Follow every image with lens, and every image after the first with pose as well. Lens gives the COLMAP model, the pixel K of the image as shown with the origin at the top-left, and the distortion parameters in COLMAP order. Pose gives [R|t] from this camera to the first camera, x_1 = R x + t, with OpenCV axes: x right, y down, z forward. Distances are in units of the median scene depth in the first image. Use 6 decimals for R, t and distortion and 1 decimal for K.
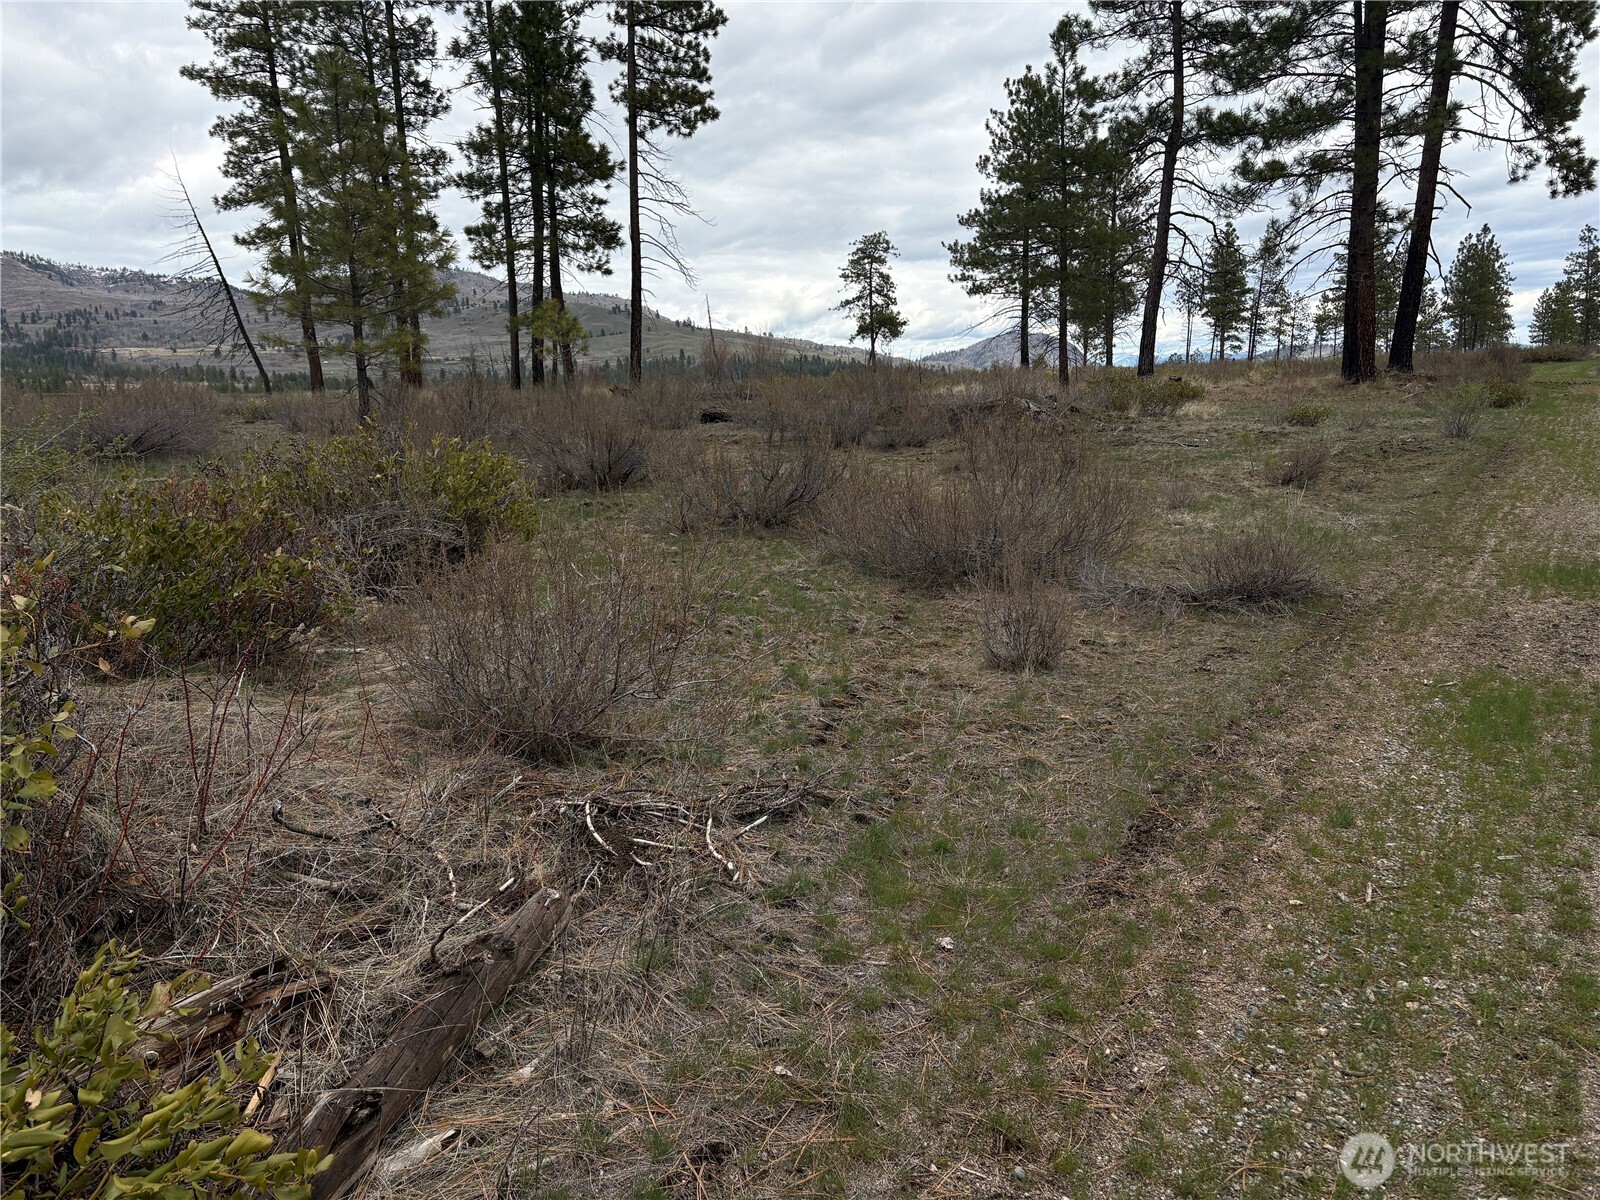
lens RADIAL K [[1198.5, 0, 795.6], [0, 1198.5, 611.0], [0, 0, 1]] dist [0.049234, -0.048433]
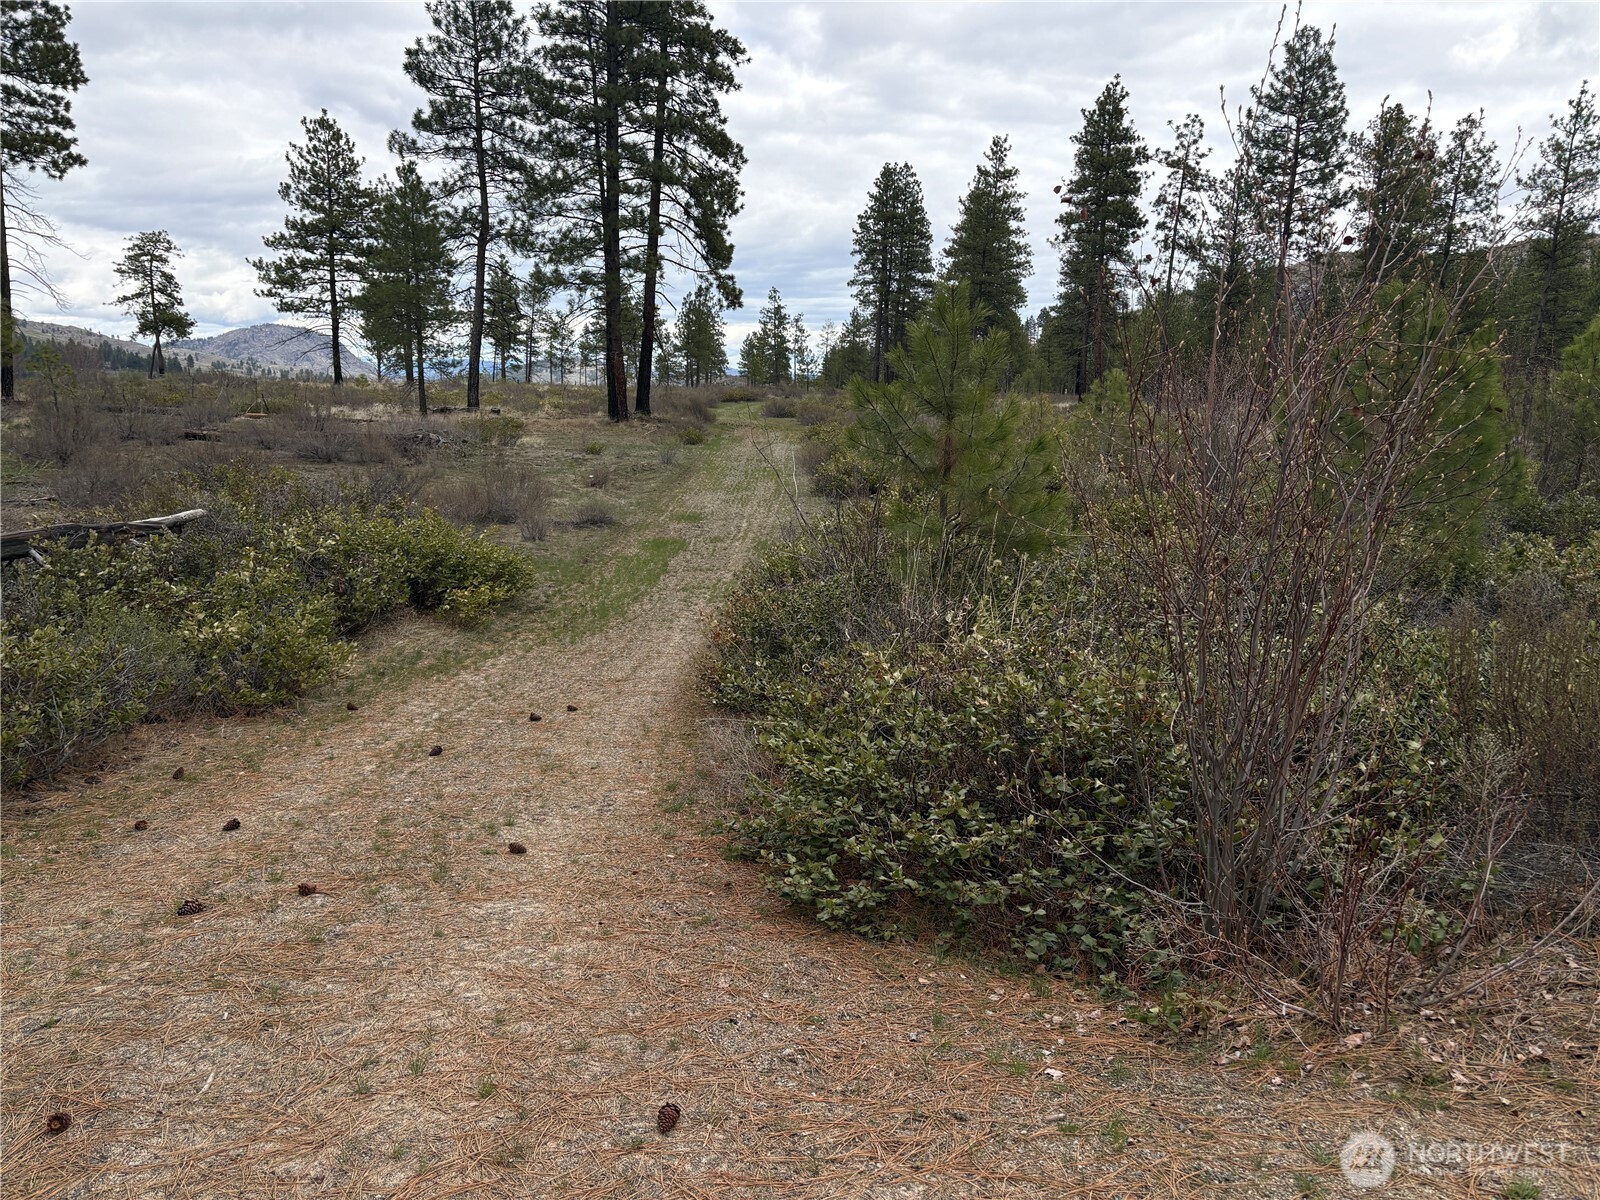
lens RADIAL K [[1198.5, 0, 795.6], [0, 1198.5, 611.0], [0, 0, 1]] dist [0.049234, -0.048433]
pose [[0.838693, -0.057514, 0.541559, -0.143217], [0.059471, 0.998133, 0.013901, 0.033841], [-0.541347, 0.020548, 0.840548, -0.306570]]
